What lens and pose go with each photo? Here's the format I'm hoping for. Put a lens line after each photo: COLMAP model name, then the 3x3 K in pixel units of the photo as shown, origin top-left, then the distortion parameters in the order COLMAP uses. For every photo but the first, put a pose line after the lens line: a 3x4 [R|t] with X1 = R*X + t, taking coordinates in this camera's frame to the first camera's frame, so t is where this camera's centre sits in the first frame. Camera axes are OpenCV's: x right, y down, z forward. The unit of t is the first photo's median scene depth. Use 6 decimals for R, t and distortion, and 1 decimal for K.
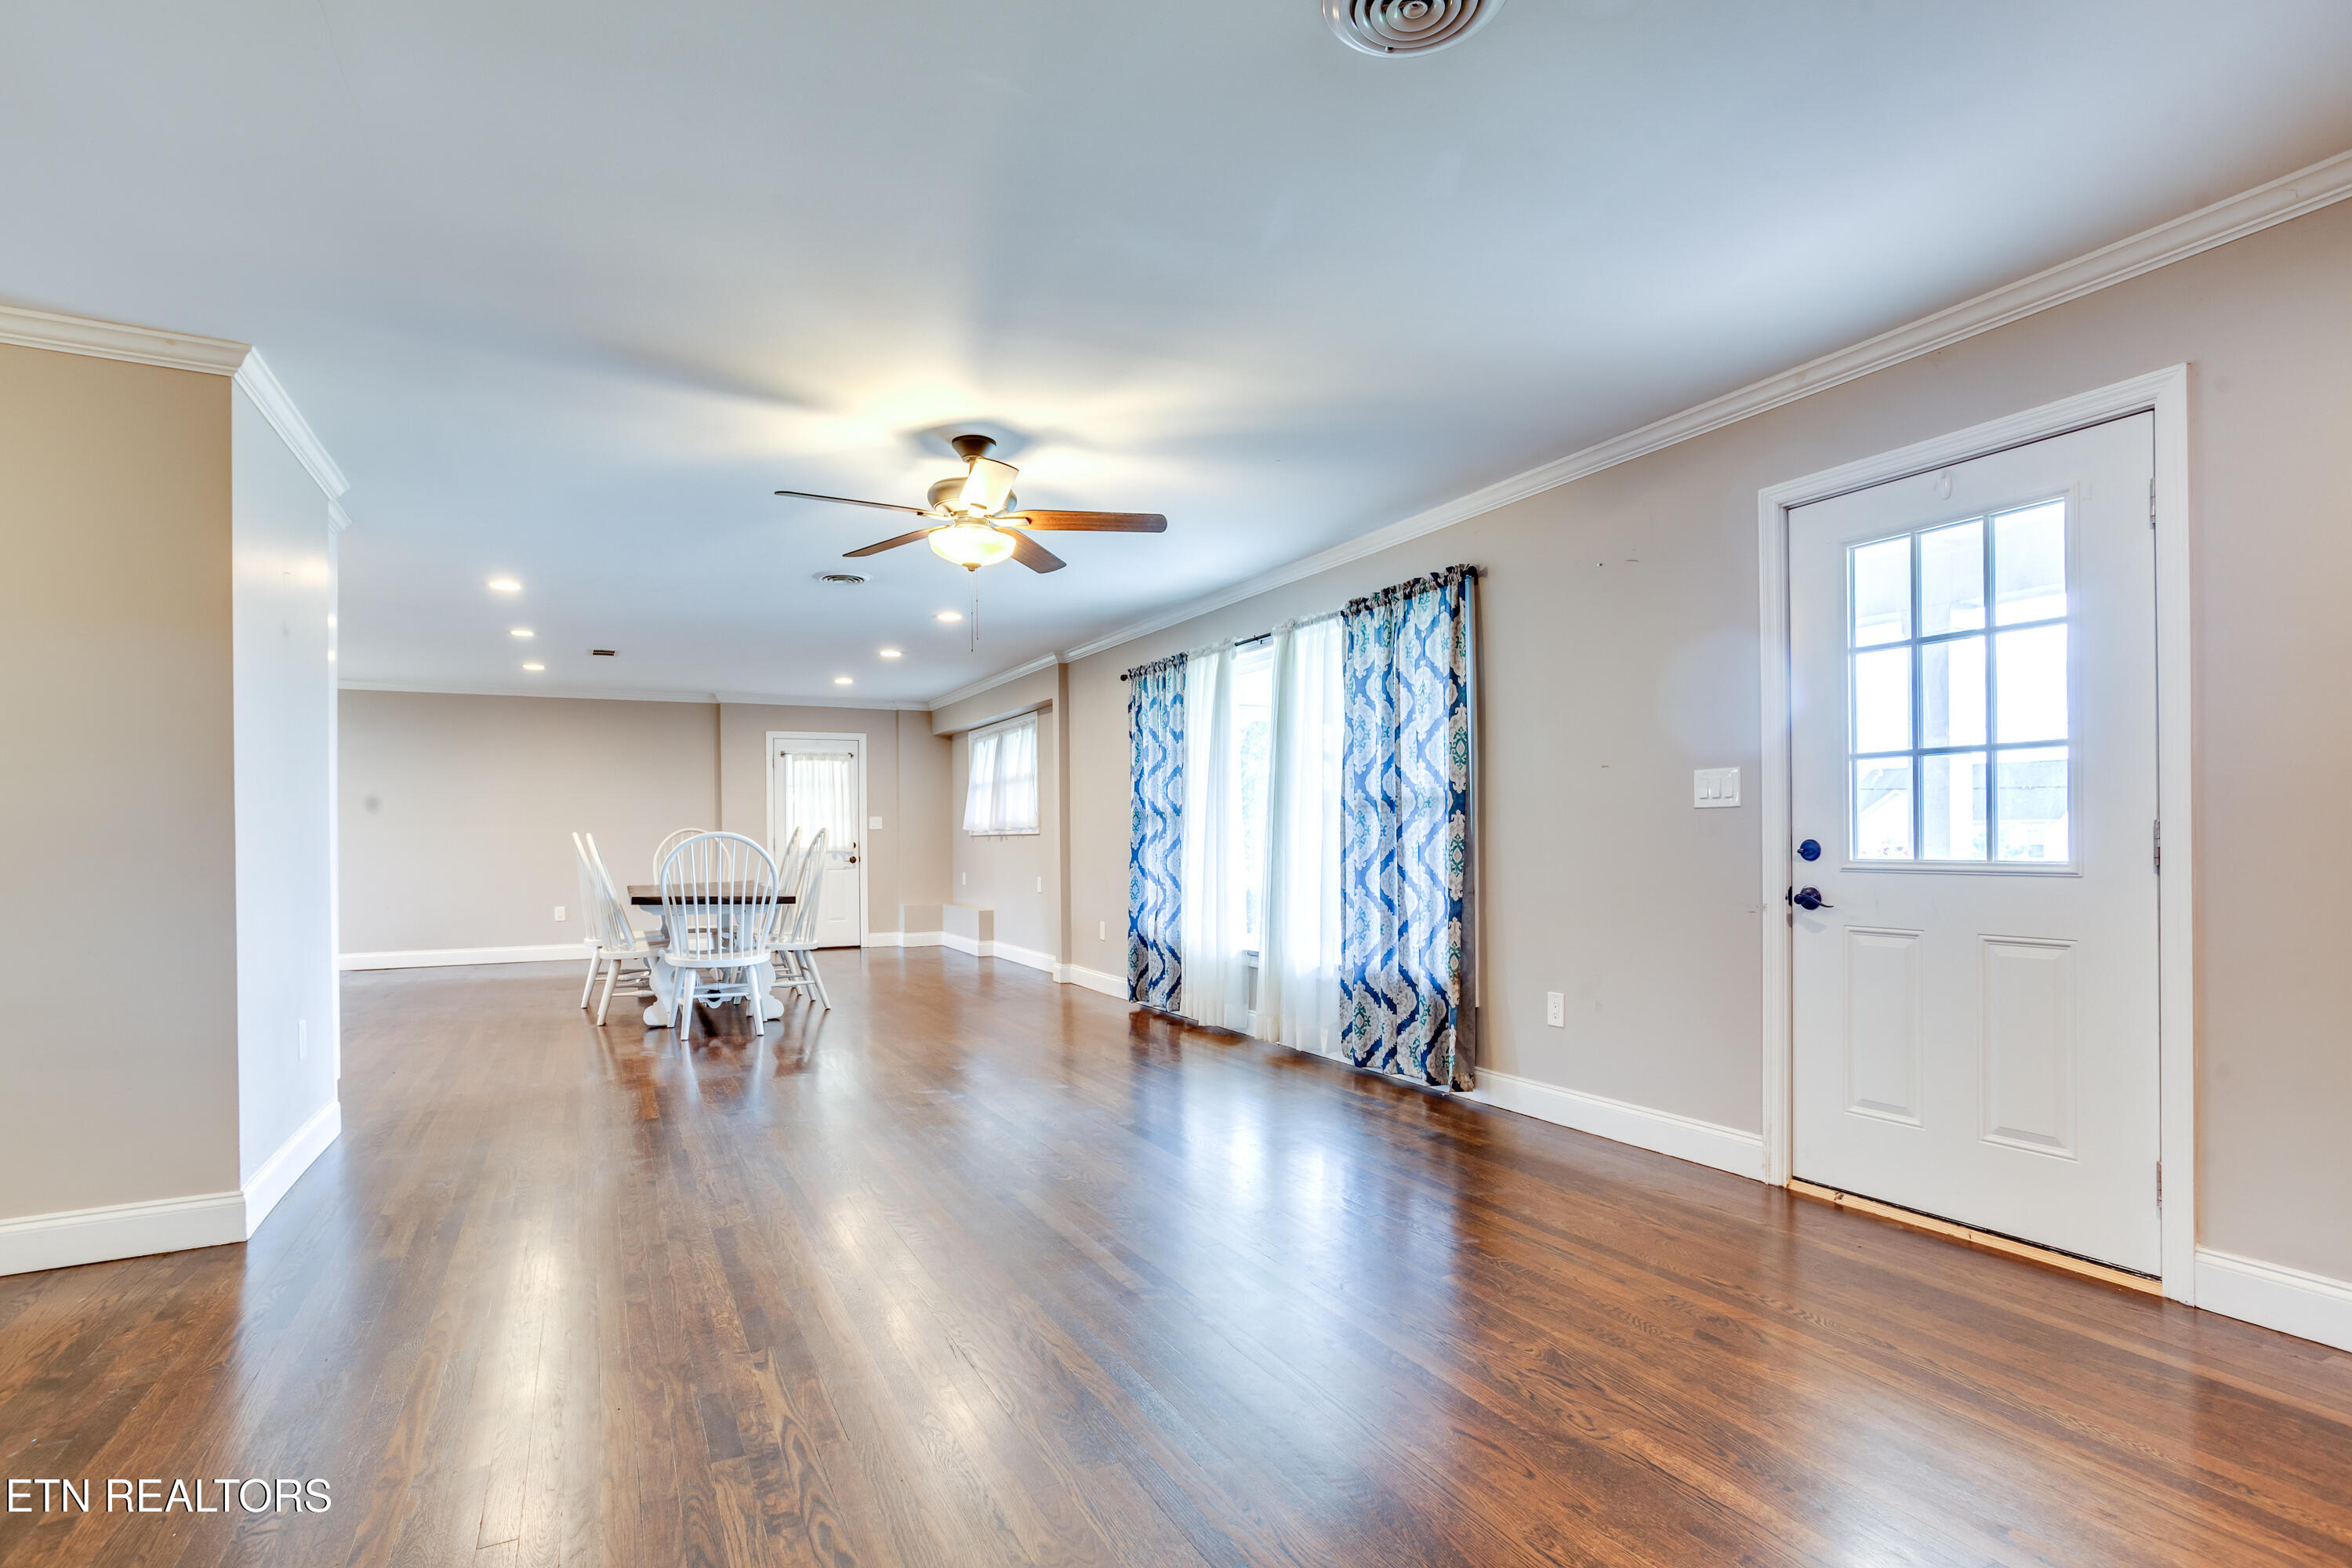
lens RADIAL K [[1166.7, 0, 1185.7], [0, 1166.7, 817.1], [0, 0, 1]] dist [-0.049620, 0.027837]
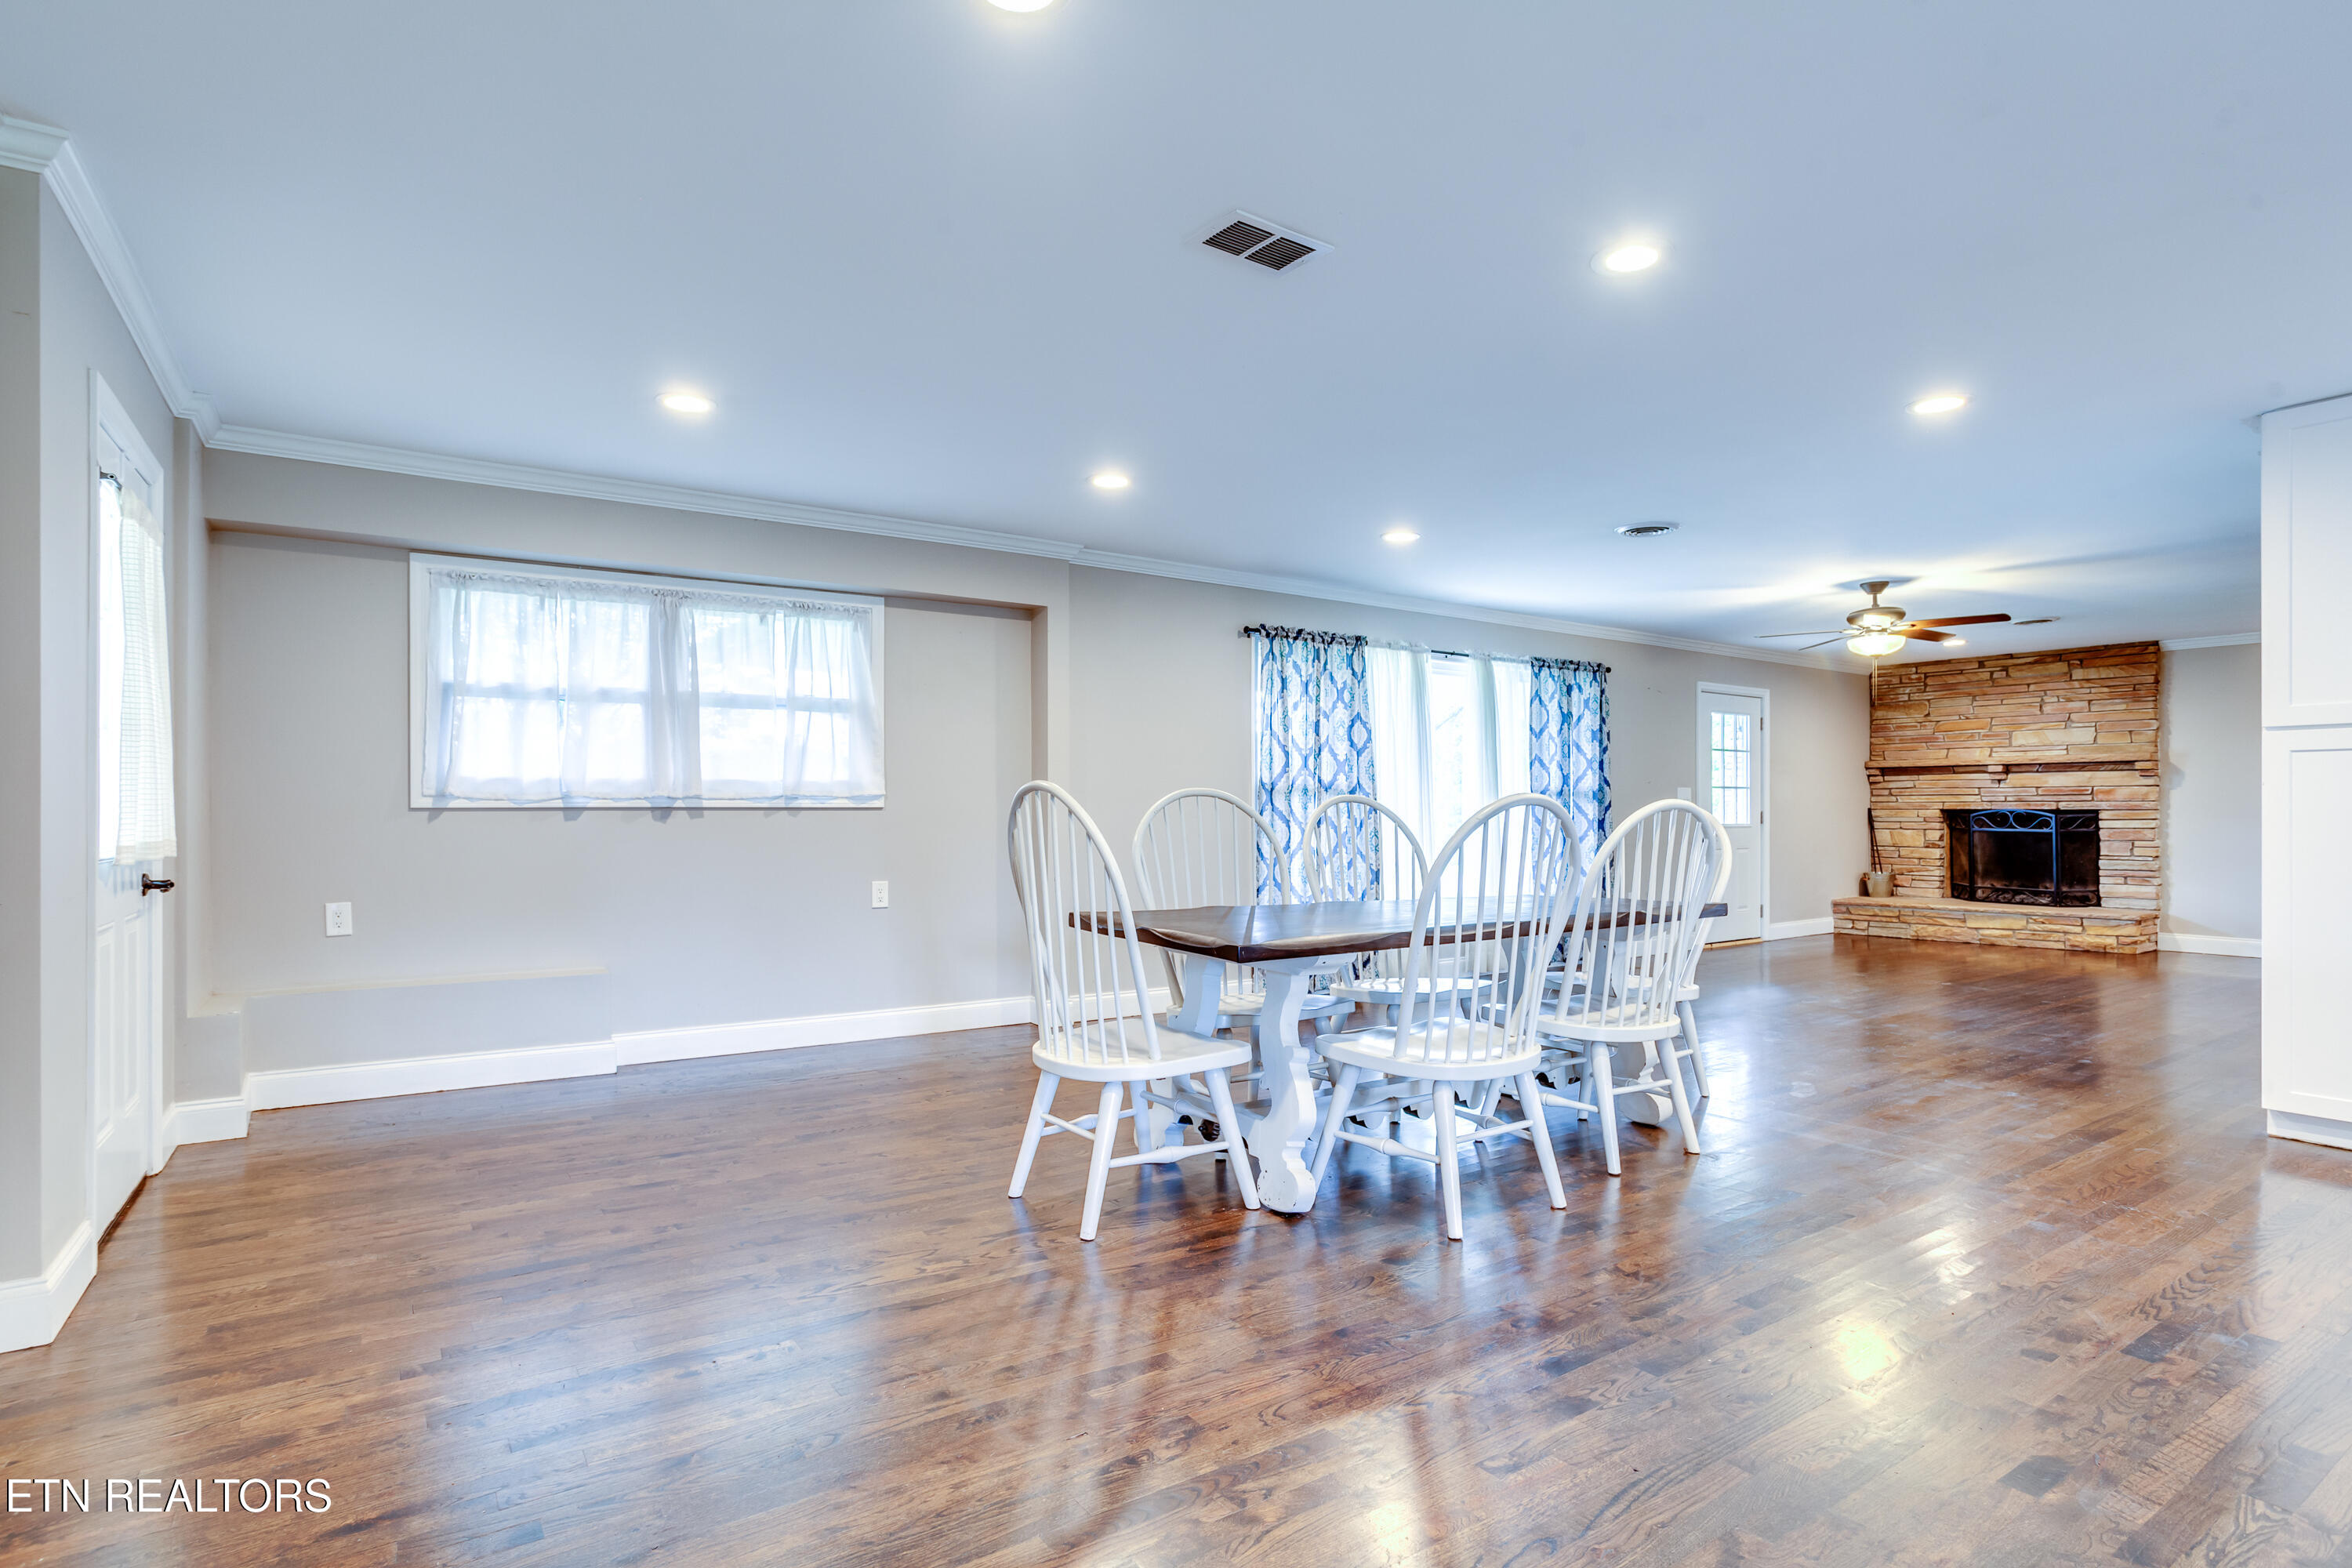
lens RADIAL K [[1166.7, 0, 1271.9], [0, 1166.7, 811.3], [0, 0, 1]] dist [-0.049620, 0.027837]
pose [[-0.146985, 0.007686, 0.989109, -1.383692], [-0.016433, 0.999813, -0.010211, 0.036616], [-0.989002, -0.017755, -0.146831, 1.668940]]
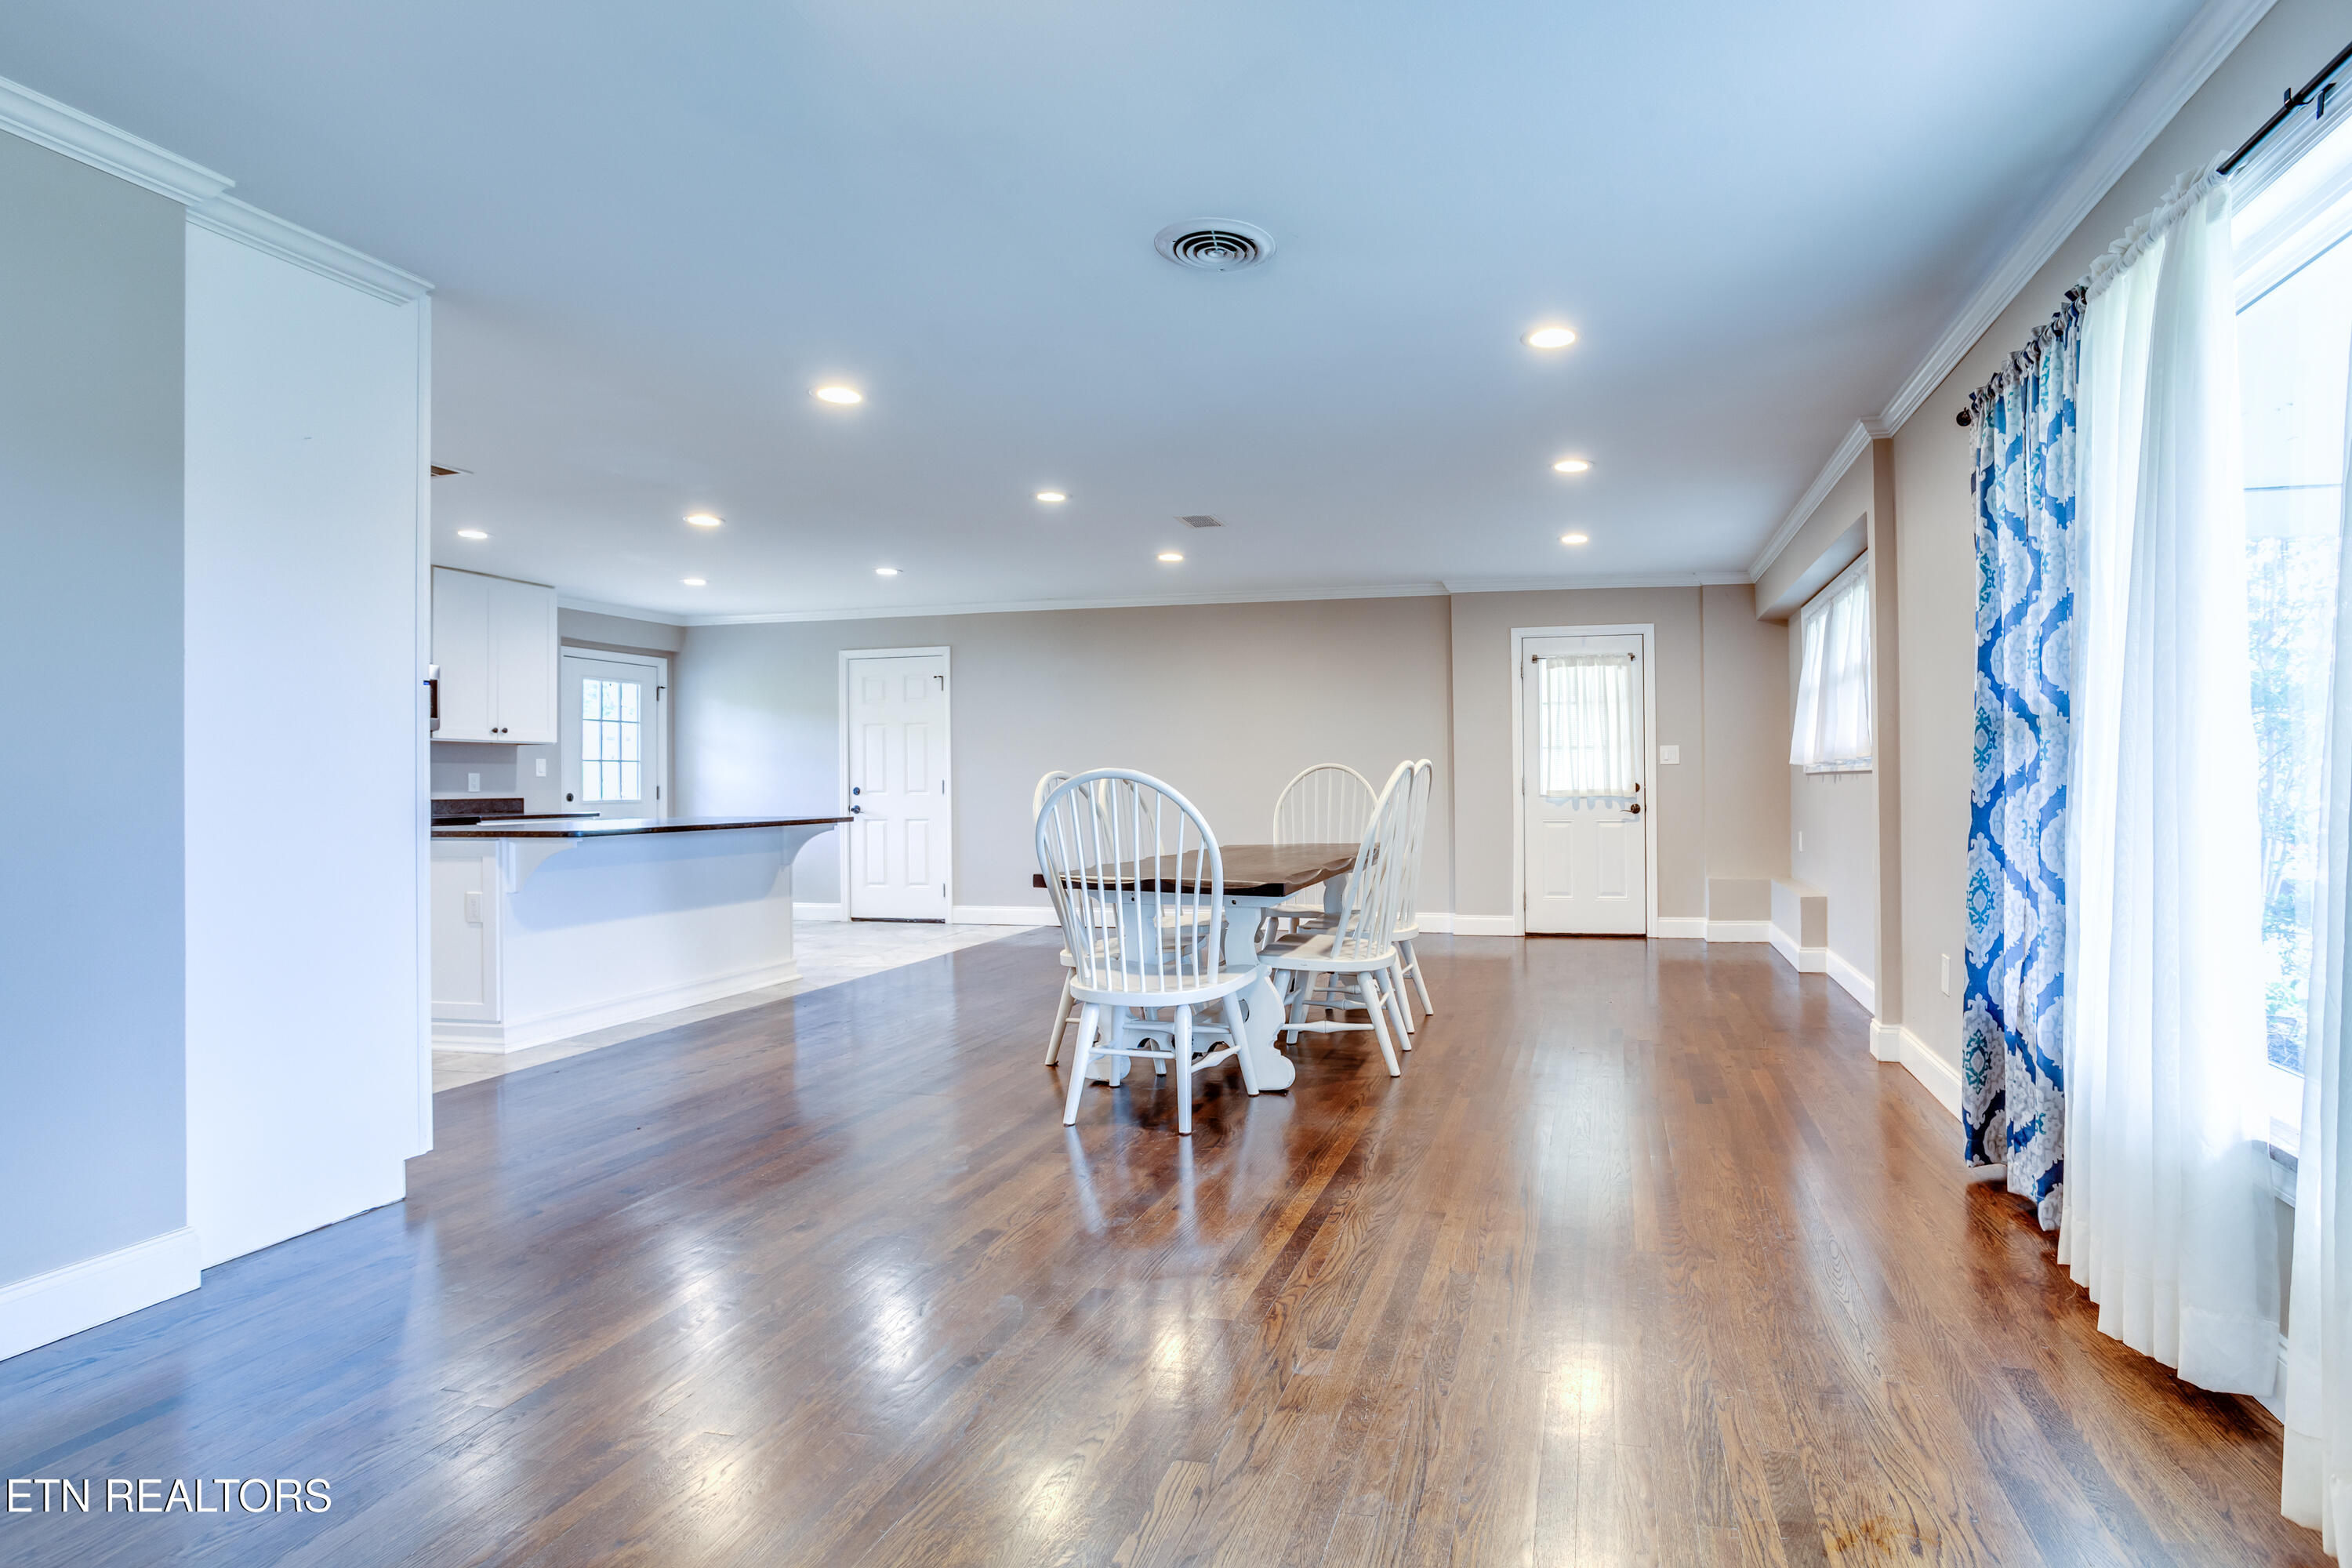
lens RADIAL K [[1166.7, 0, 1183.8], [0, 1166.7, 770.3], [0, 0, 1]] dist [-0.049620, 0.027837]
pose [[0.668909, -0.003747, -0.743335, 0.104509], [0.014167, 0.999870, 0.007709, 0.009879], [0.743209, -0.015688, 0.668875, 0.719353]]
